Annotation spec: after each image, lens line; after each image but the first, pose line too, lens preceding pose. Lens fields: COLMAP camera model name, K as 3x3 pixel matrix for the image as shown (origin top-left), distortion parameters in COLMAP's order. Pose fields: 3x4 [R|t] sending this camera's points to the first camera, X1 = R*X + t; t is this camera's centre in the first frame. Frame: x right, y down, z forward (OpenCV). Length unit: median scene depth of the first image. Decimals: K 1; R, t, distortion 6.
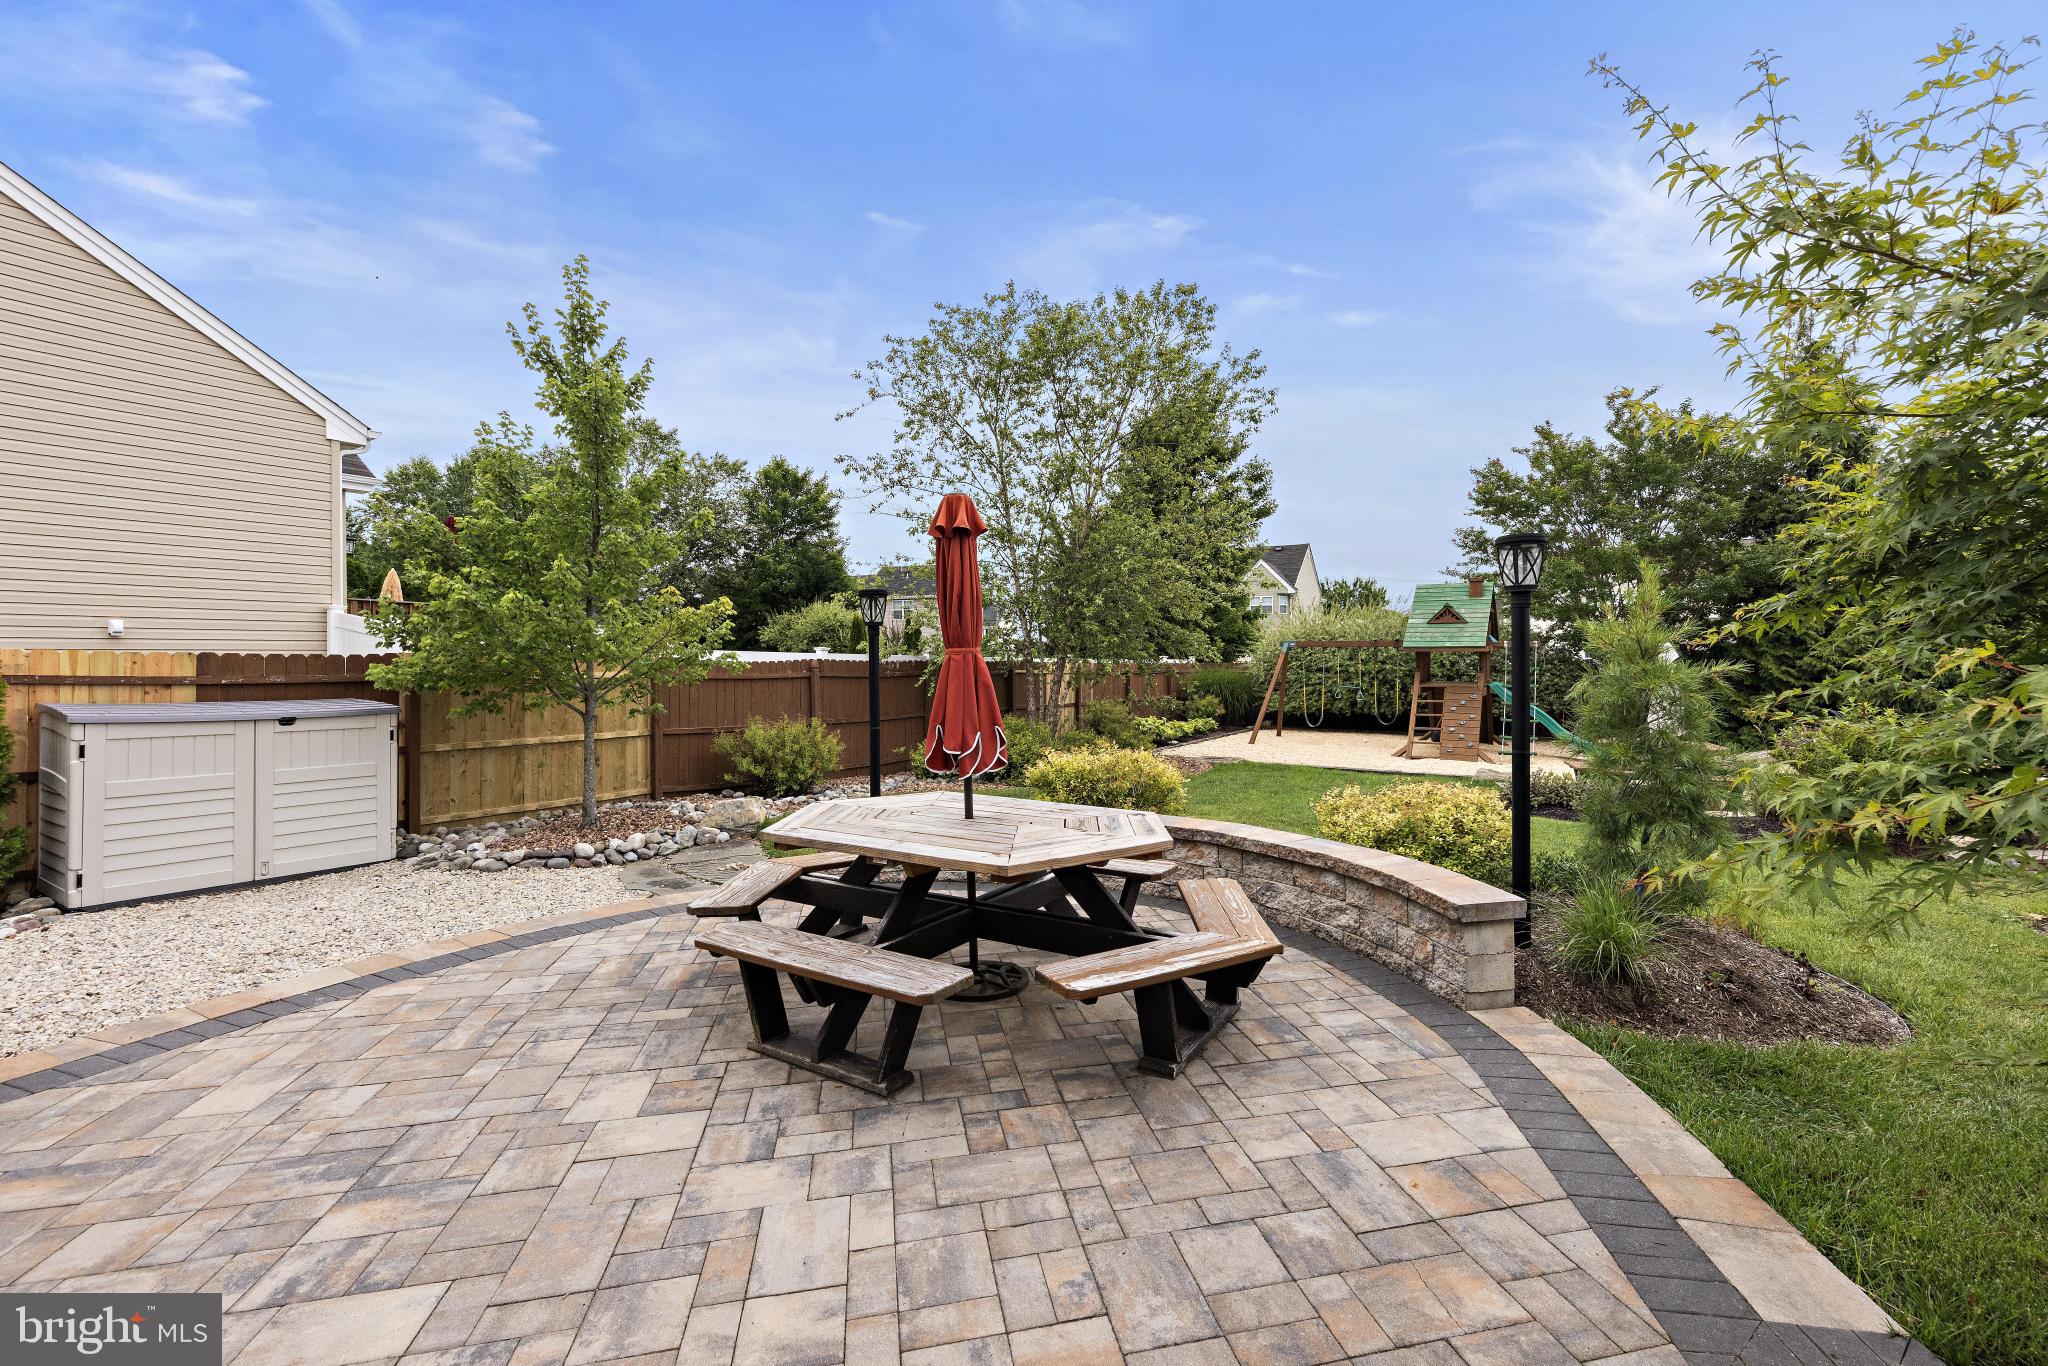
lens RADIAL K [[821.6, 0, 1047.5], [0, 821.6, 655.7], [0, 0, 1]] dist [0.009023, -0.001165]
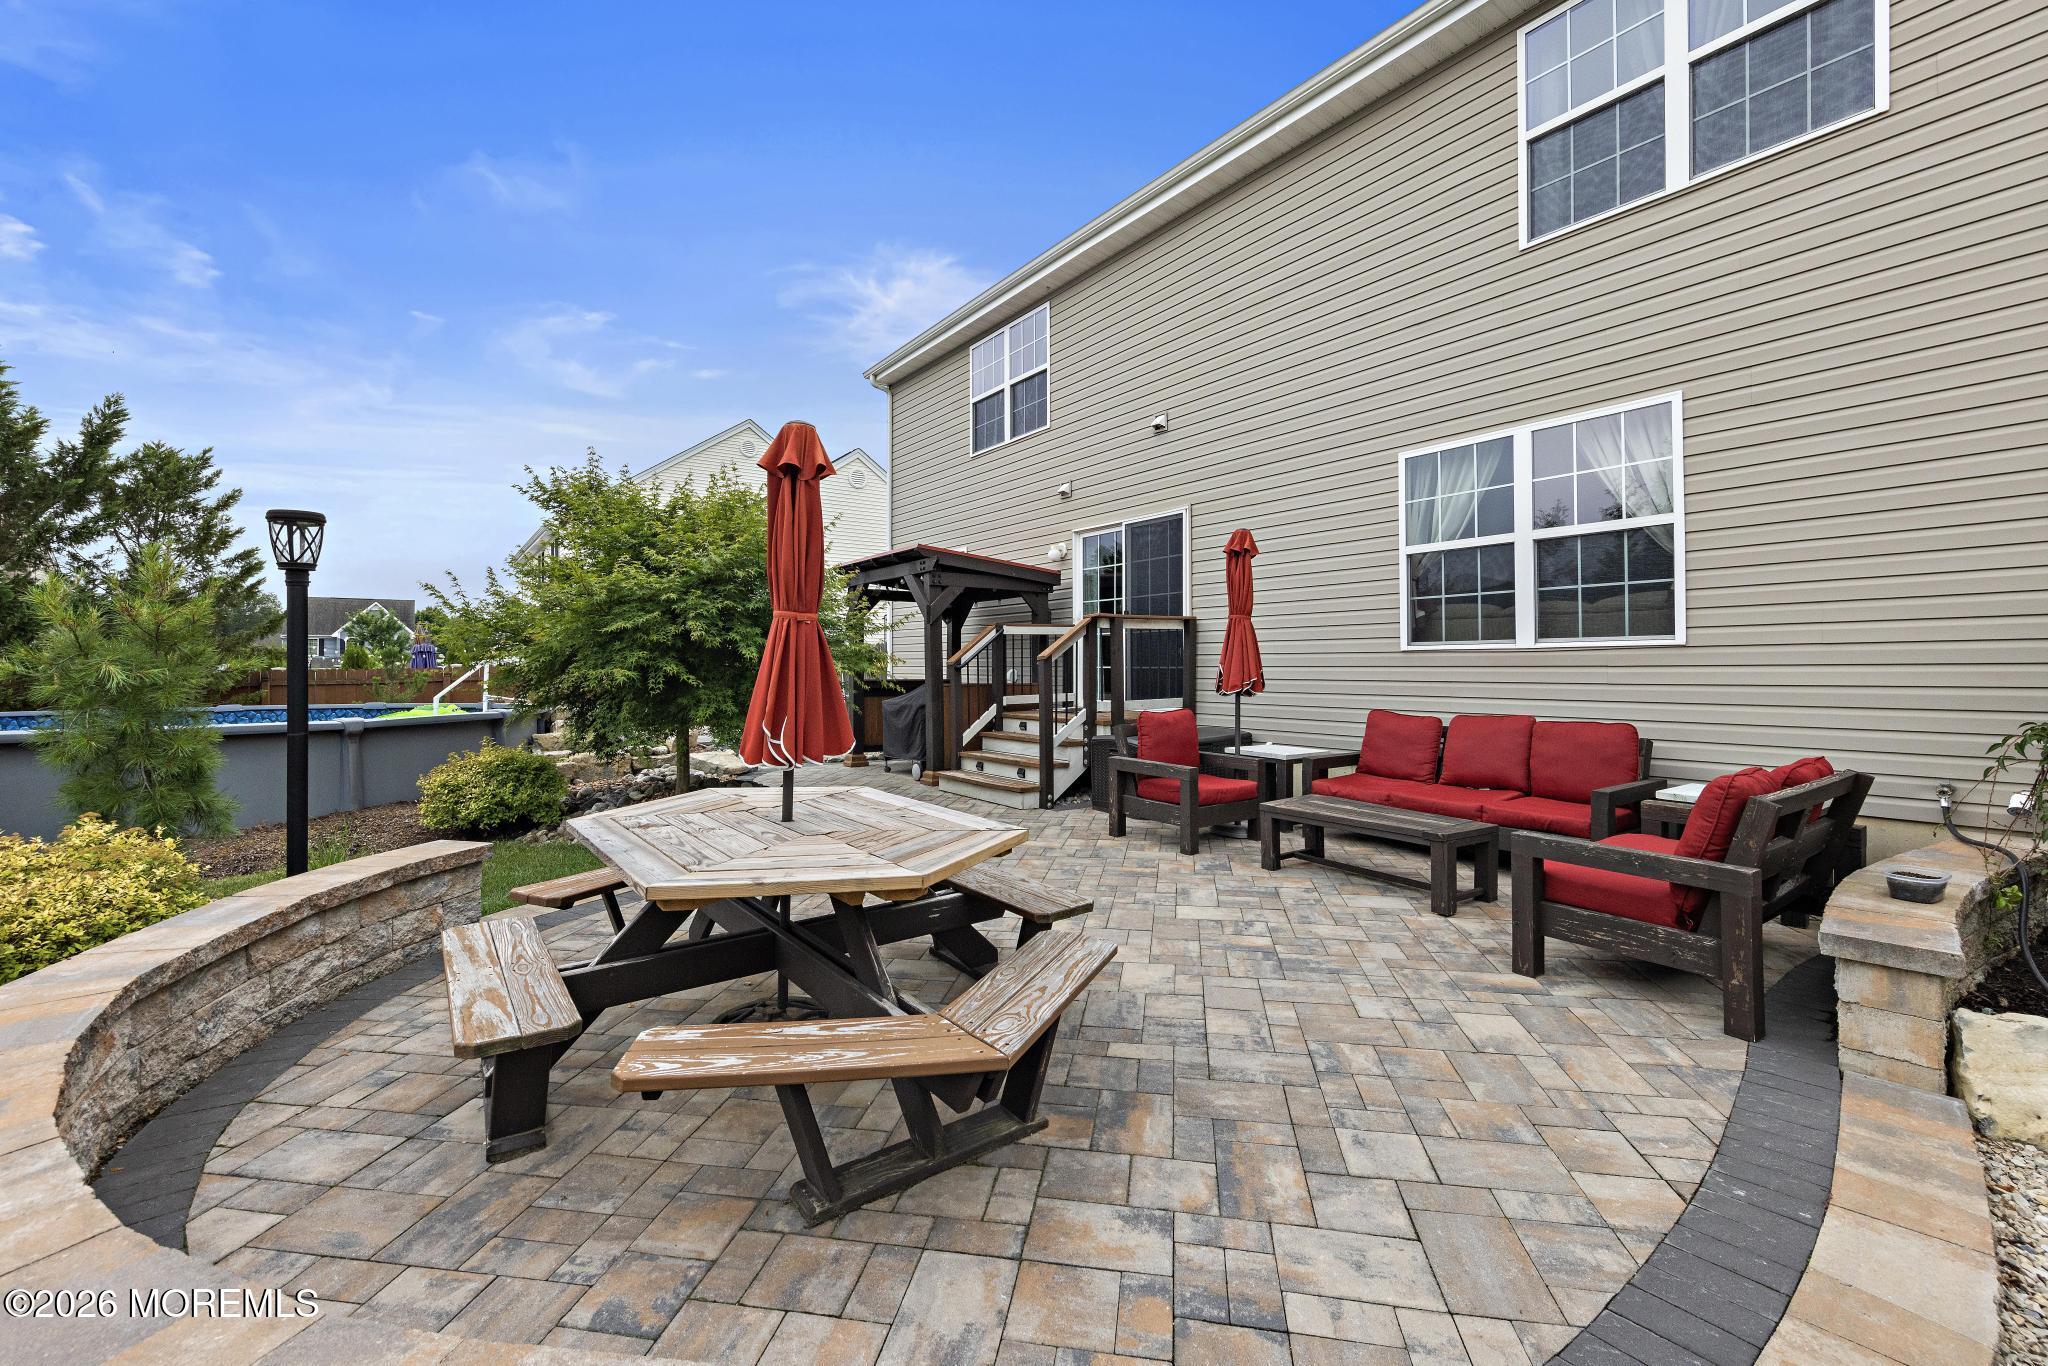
lens RADIAL K [[873.3, 0, 1019.6], [0, 873.3, 656.4], [0, 0, 1]] dist [0.009174, -0.001706]
pose [[-0.923369, 0.012302, 0.383717, -0.375572], [0.009220, 0.999909, -0.009871, 0.026589], [-0.383803, -0.005577, -0.923398, 1.001041]]
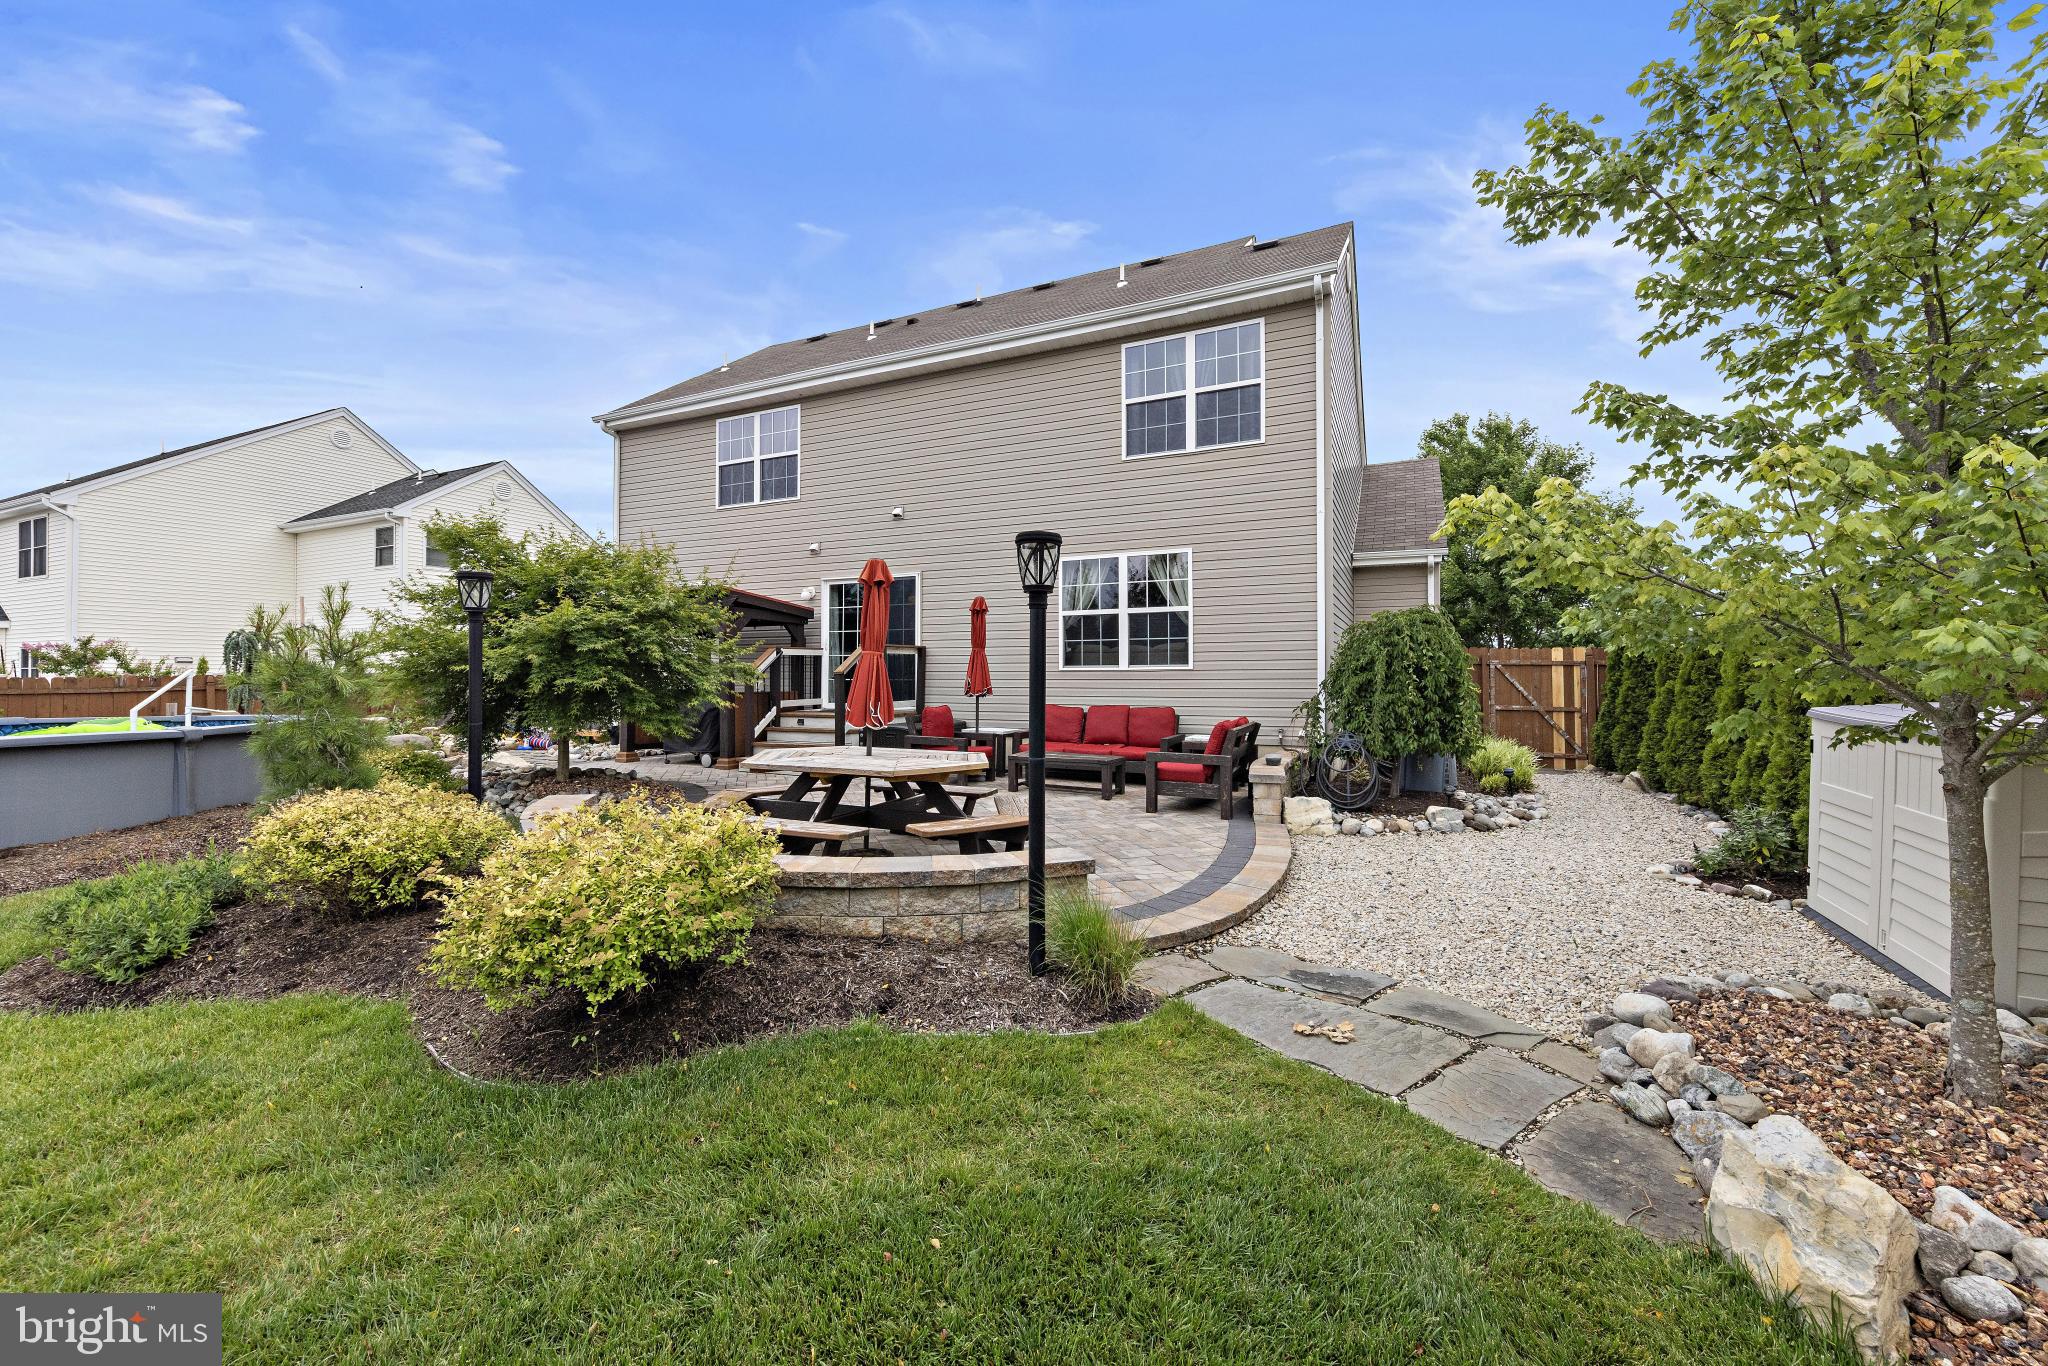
lens RADIAL K [[821.6, 0, 1021.5], [0, 821.6, 664.9], [0, 0, 1]] dist [0.009023, -0.001165]
pose [[-0.993610, 0.003740, -0.112804, -0.110476], [0.005041, 0.999924, -0.011248, 0.020966], [0.112754, -0.011745, -0.993554, 1.590551]]
